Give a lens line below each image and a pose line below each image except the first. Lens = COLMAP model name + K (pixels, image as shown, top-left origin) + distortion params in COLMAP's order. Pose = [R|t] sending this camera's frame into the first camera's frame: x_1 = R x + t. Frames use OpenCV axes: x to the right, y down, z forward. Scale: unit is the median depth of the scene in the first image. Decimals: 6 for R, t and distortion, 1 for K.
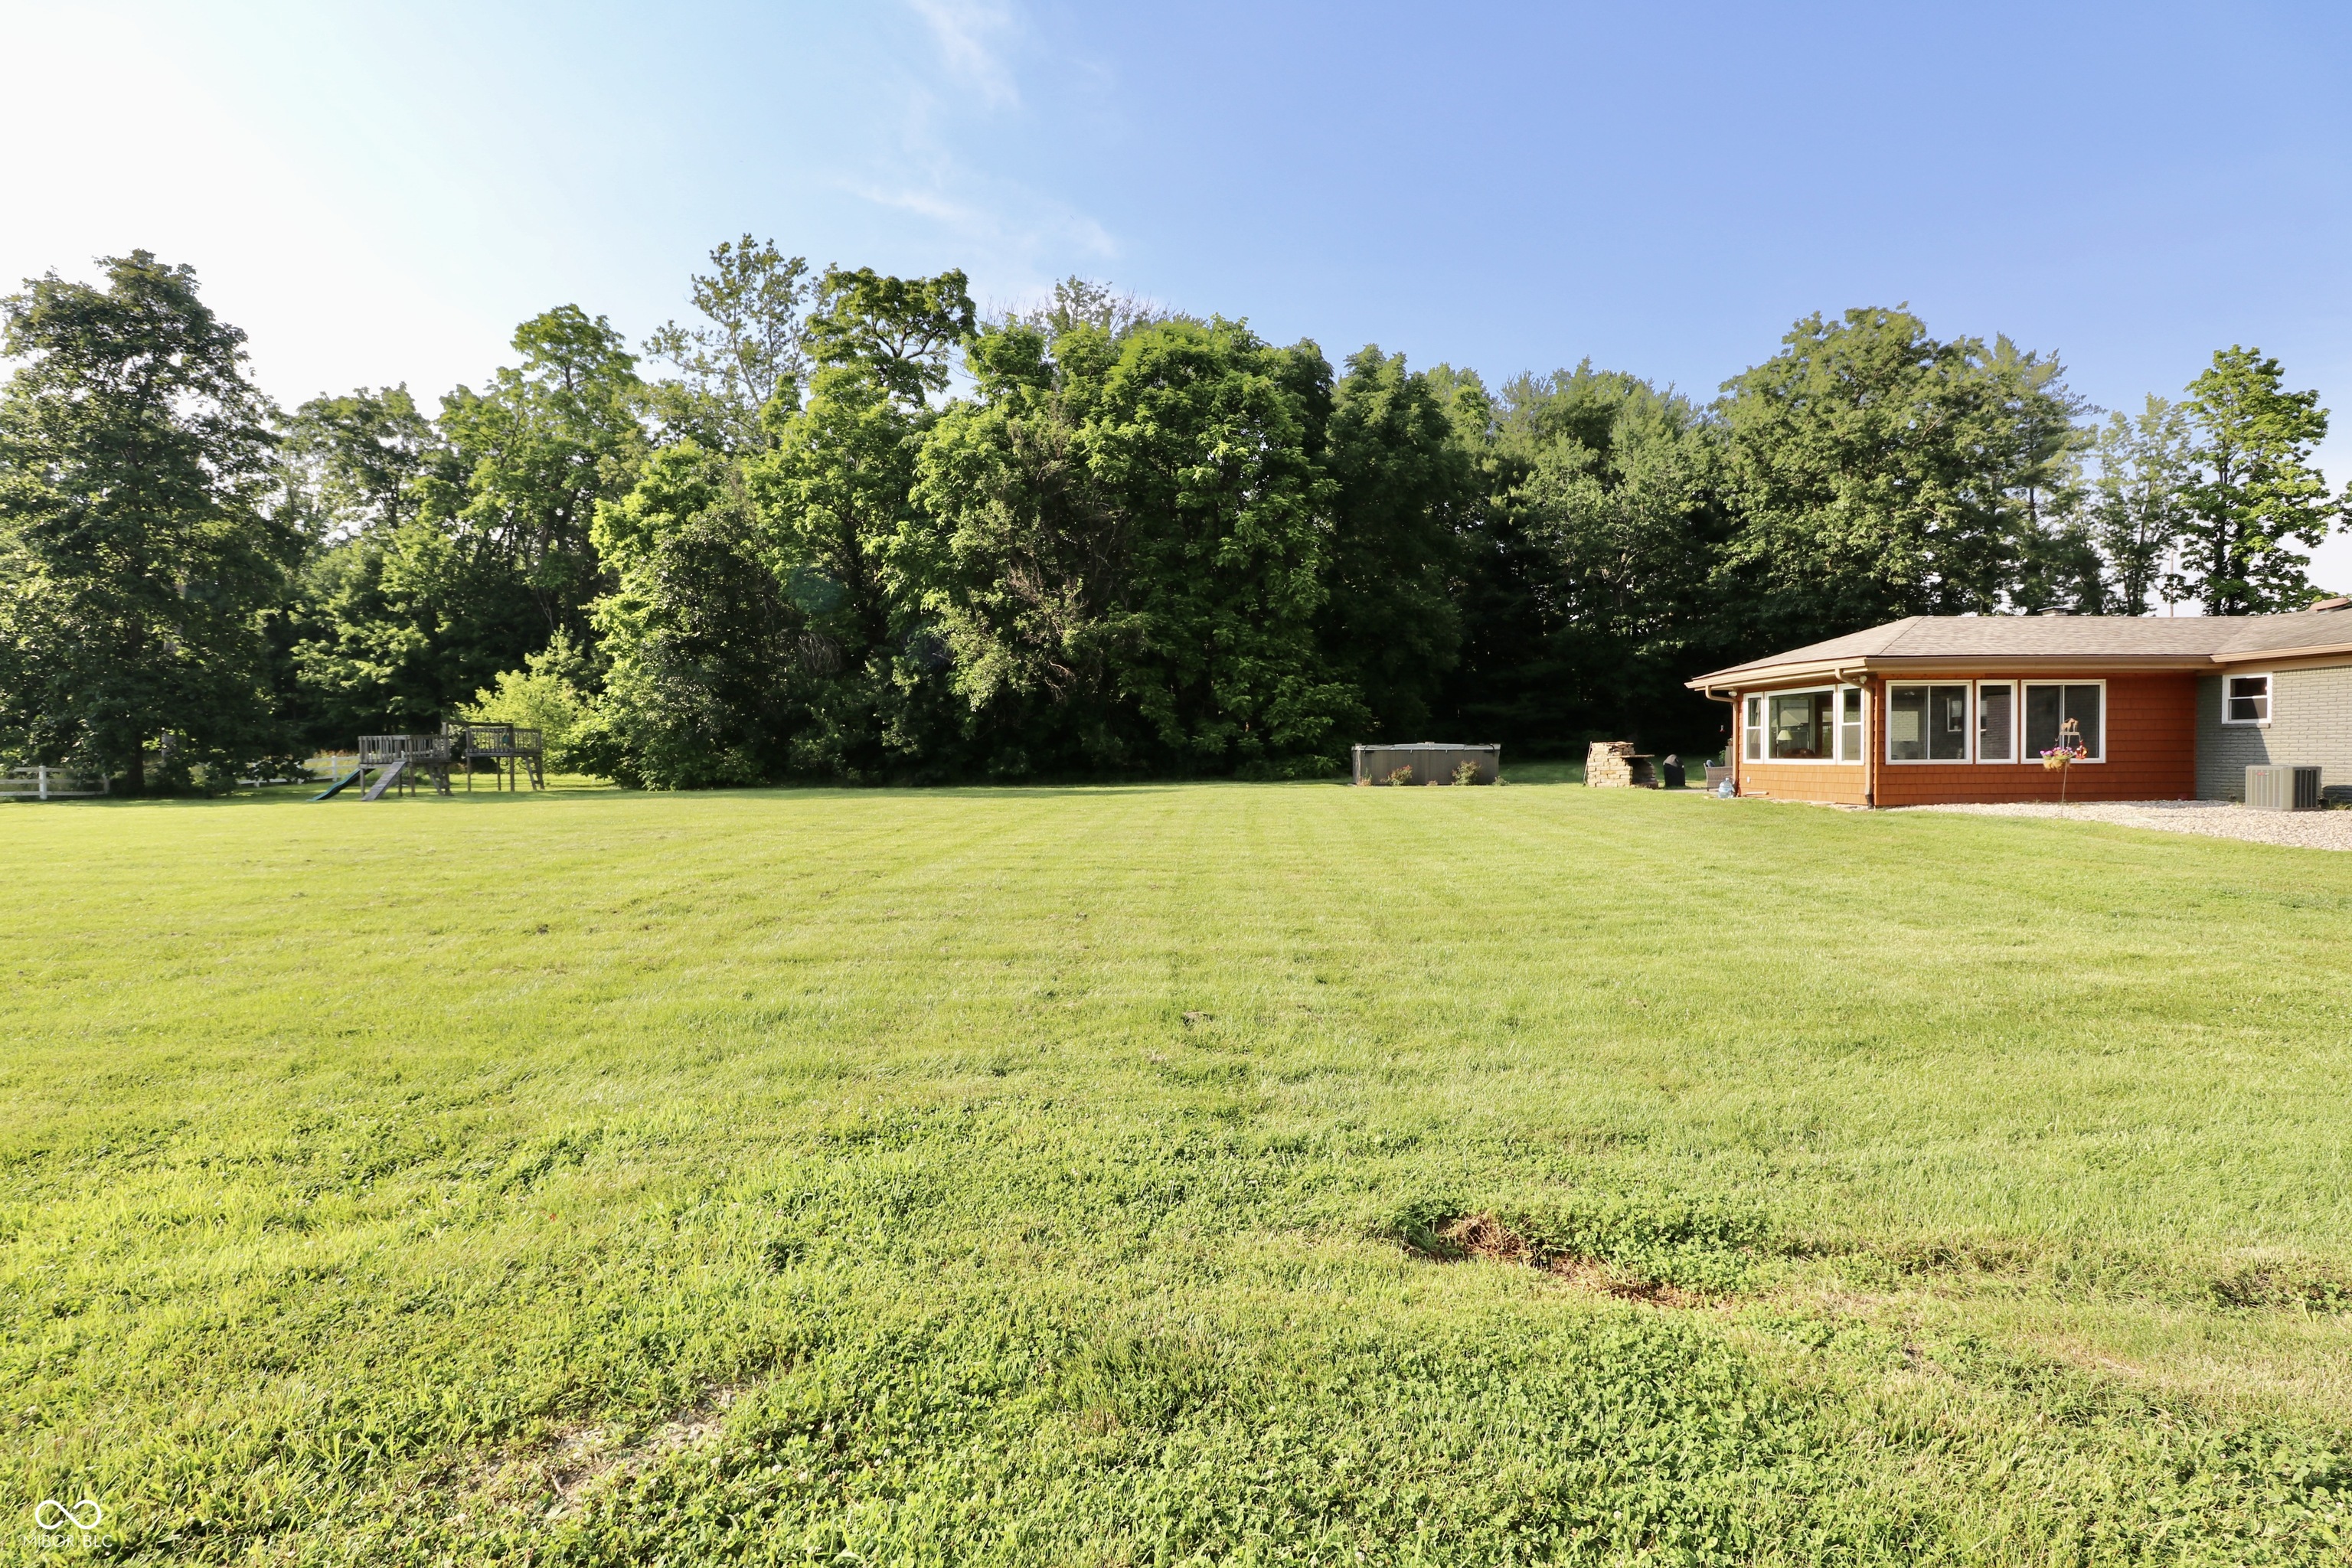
lens RADIAL K [[1030.5, 0, 1176.0], [0, 1030.5, 784.0], [0, 0, 1]] dist [-0.000288, -0.000100]
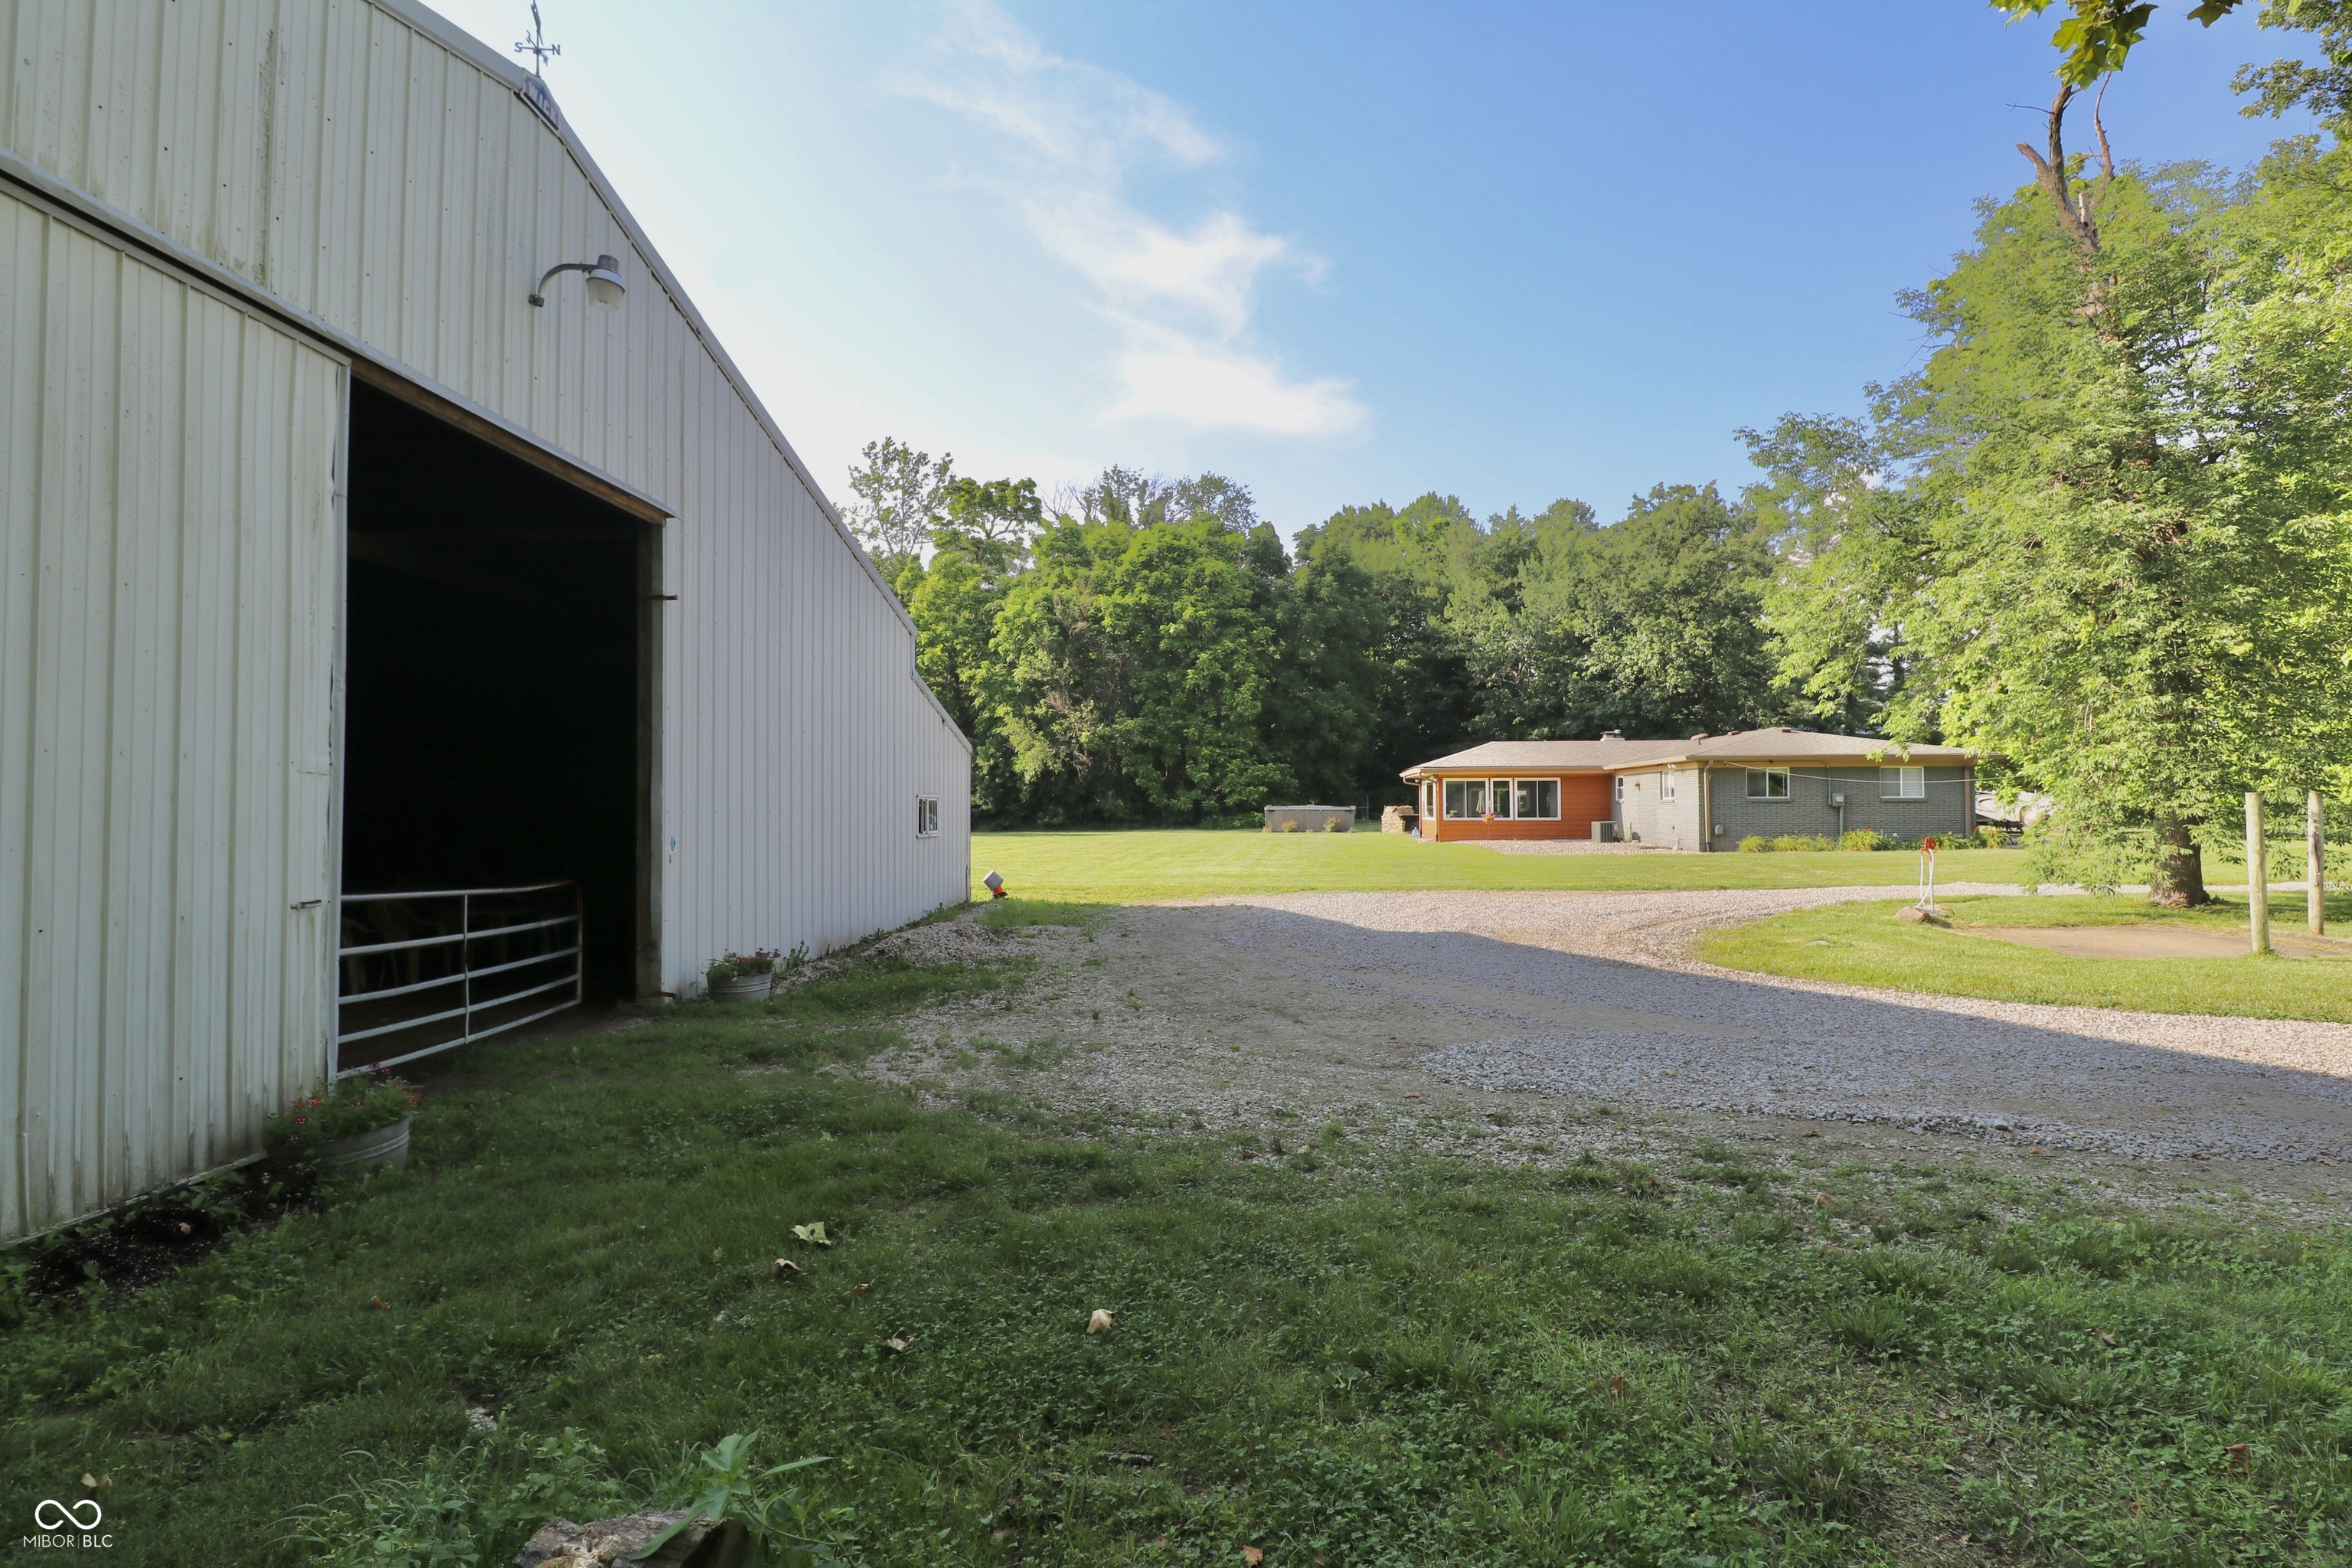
lens RADIAL K [[1030.5, 0, 1176.0], [0, 1030.5, 784.0], [0, 0, 1]] dist [-0.000288, -0.000100]
pose [[0.994726, 0.002437, -0.102543, 0.180502], [-0.007846, 0.998596, -0.052383, 0.009799], [0.102272, 0.052911, 0.993348, -0.501818]]
